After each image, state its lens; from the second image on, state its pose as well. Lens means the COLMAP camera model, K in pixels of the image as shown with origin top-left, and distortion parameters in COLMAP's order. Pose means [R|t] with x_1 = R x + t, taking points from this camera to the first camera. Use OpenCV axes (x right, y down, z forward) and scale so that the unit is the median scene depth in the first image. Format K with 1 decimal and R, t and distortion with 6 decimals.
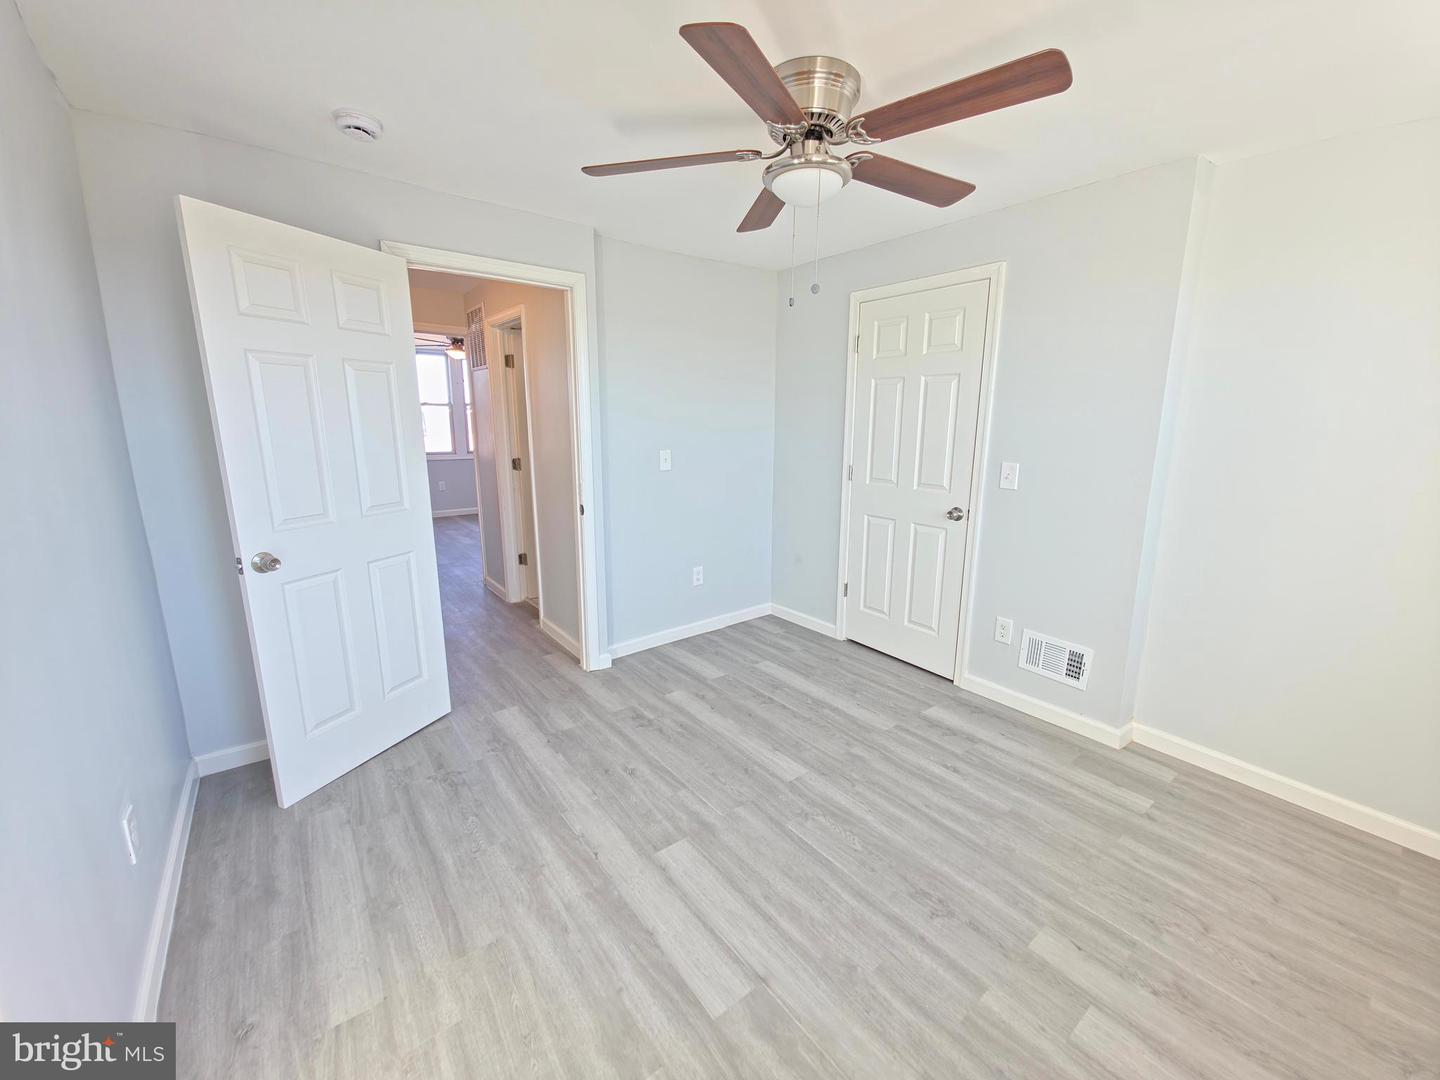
lens RADIAL K [[577.3, 0, 721.0], [0, 577.3, 537.2], [0, 0, 1]] dist [-0.002772, -0.000874]
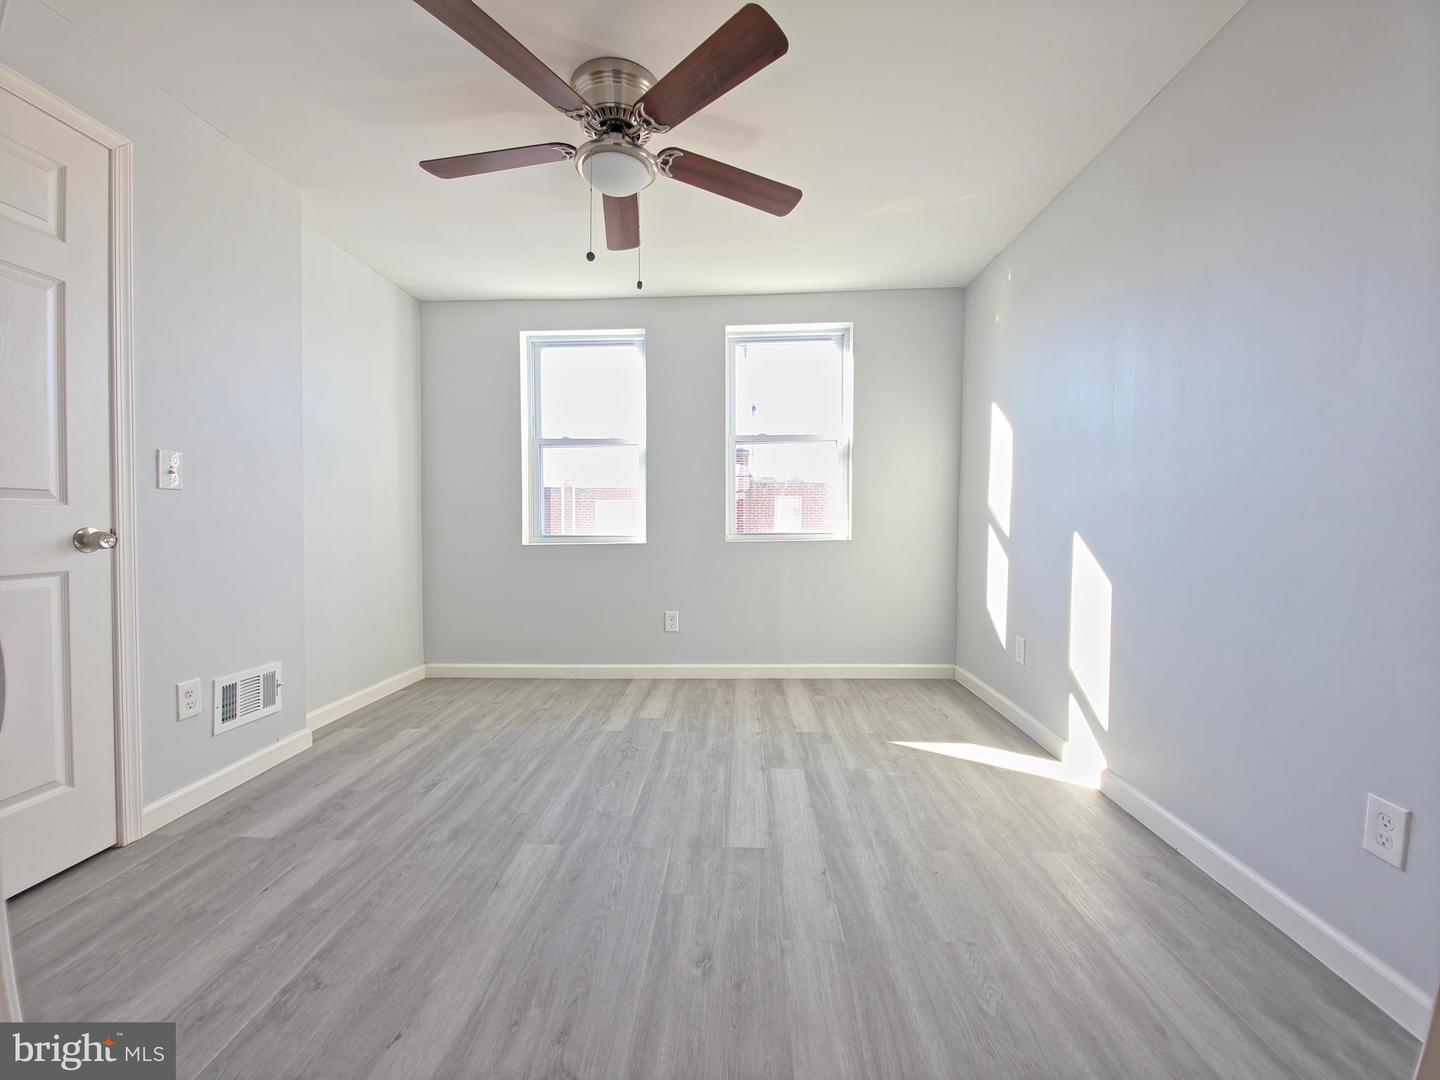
lens RADIAL K [[577.3, 0, 720.6], [0, 577.3, 533.4], [0, 0, 1]] dist [-0.002772, -0.000874]
pose [[-0.769640, -0.026362, 0.637933, -0.578250], [0.123918, 0.973981, 0.189750, -0.108472], [-0.626337, 0.225091, -0.746348, 1.486974]]
